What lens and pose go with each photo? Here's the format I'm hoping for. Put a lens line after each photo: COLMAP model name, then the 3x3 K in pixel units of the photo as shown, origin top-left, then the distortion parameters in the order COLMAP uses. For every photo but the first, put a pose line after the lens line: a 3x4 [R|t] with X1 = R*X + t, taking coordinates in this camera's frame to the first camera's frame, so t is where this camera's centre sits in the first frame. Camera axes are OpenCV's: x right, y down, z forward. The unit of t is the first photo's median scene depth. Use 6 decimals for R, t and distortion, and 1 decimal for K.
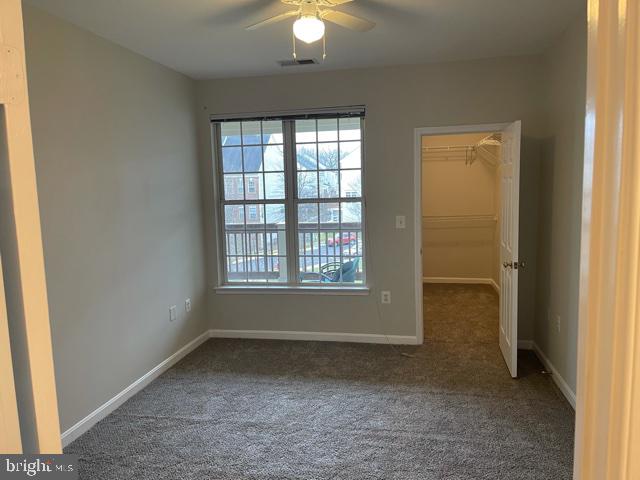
lens RADIAL K [[476.0, 0, 317.5], [0, 476.0, 240.3], [0, 0, 1]] dist [0.072442, -0.098545]
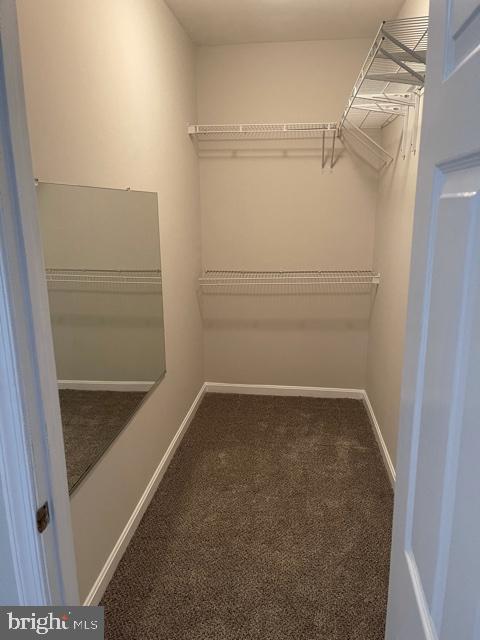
lens RADIAL K [[476.0, 0, 240.0], [0, 476.0, 320.0], [0, 0, 1]] dist [0.072442, -0.098545]
pose [[0.996869, -0.001180, 0.079064, 0.187036], [-0.008058, 0.993168, 0.116418, -0.059396], [-0.078662, -0.116690, 0.990048, 0.504276]]
